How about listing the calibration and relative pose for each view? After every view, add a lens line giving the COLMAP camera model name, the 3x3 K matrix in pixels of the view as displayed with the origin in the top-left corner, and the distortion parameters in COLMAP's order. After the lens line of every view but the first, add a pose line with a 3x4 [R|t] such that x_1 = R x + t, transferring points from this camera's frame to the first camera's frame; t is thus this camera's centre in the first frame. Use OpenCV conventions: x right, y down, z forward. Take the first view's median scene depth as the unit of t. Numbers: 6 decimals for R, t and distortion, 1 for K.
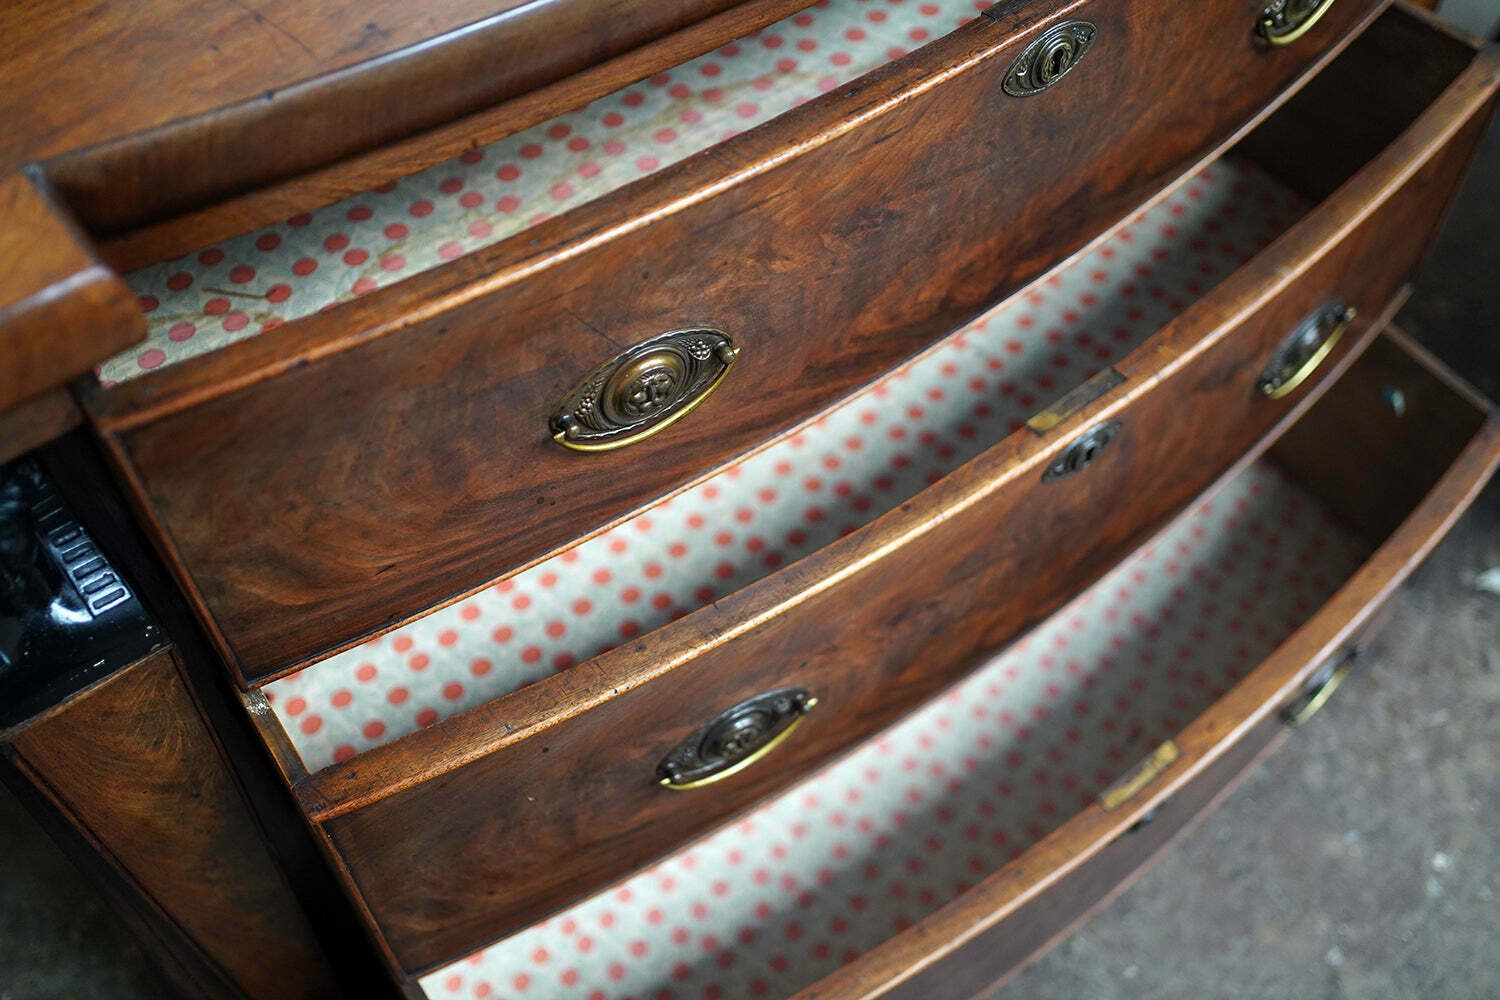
lens RADIAL K [[1521.9, 0, 749.8], [0, 1521.9, 495.1], [0, 0, 1]] dist [-0.033314, 0.175897]
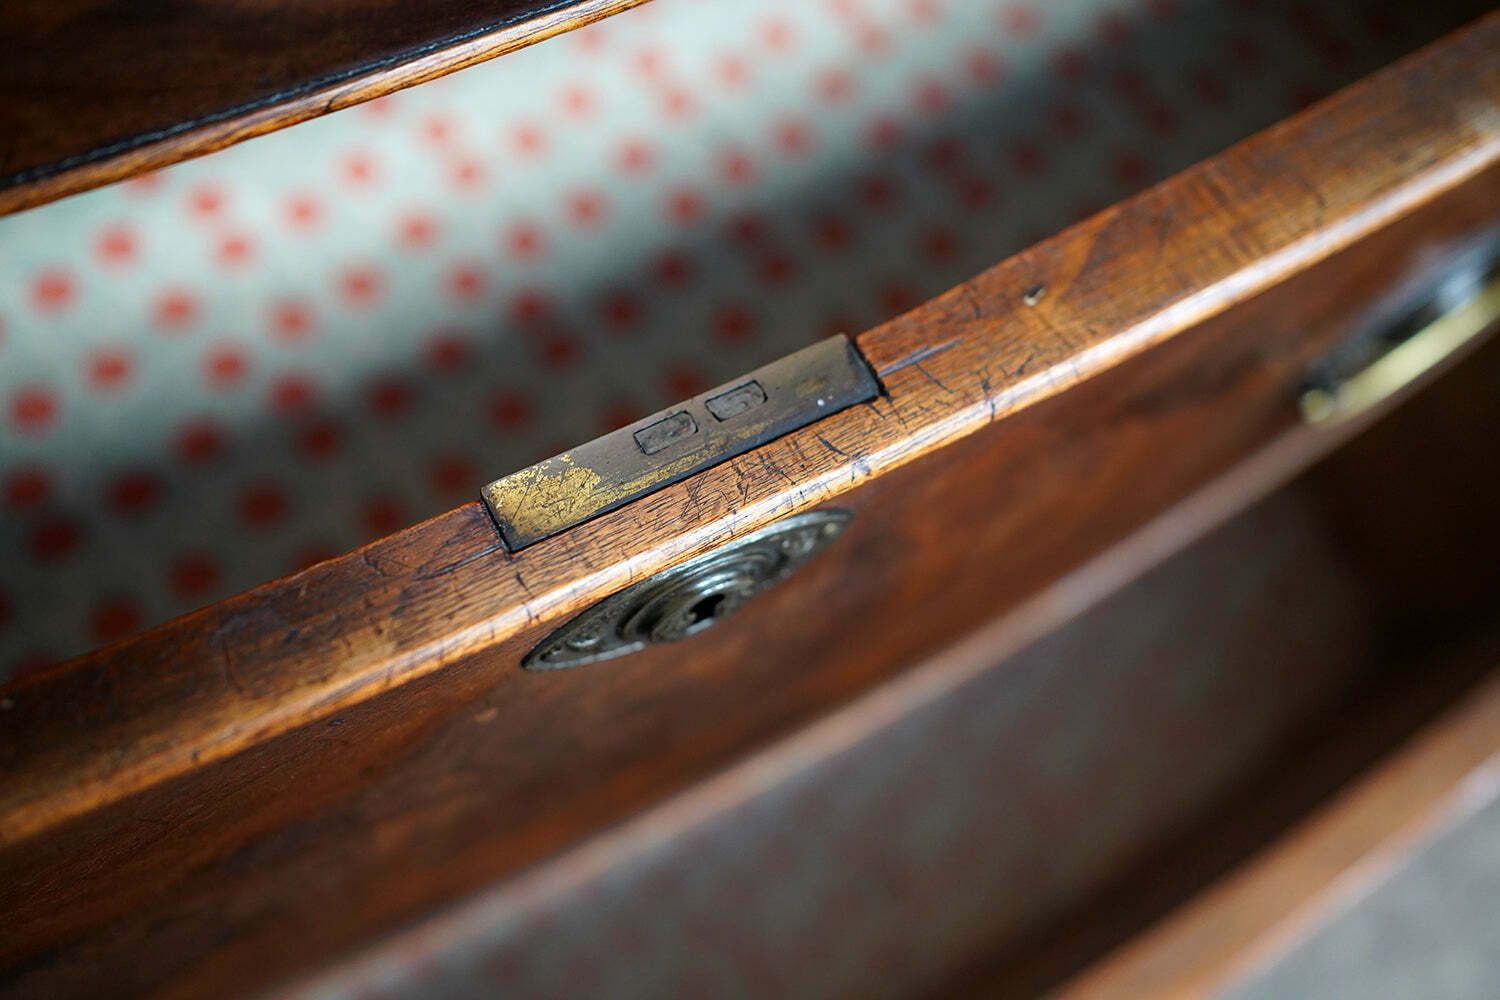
lens RADIAL K [[1495.8, 0, 750.0], [0, 1495.8, 500.0], [0, 0, 1]] dist [-0.014239, 0.143509]
pose [[0.977942, 0.205031, 0.039892, 0.212443], [-0.208781, 0.953741, 0.216306, -0.112455], [0.006303, -0.219863, 0.975510, 0.702796]]
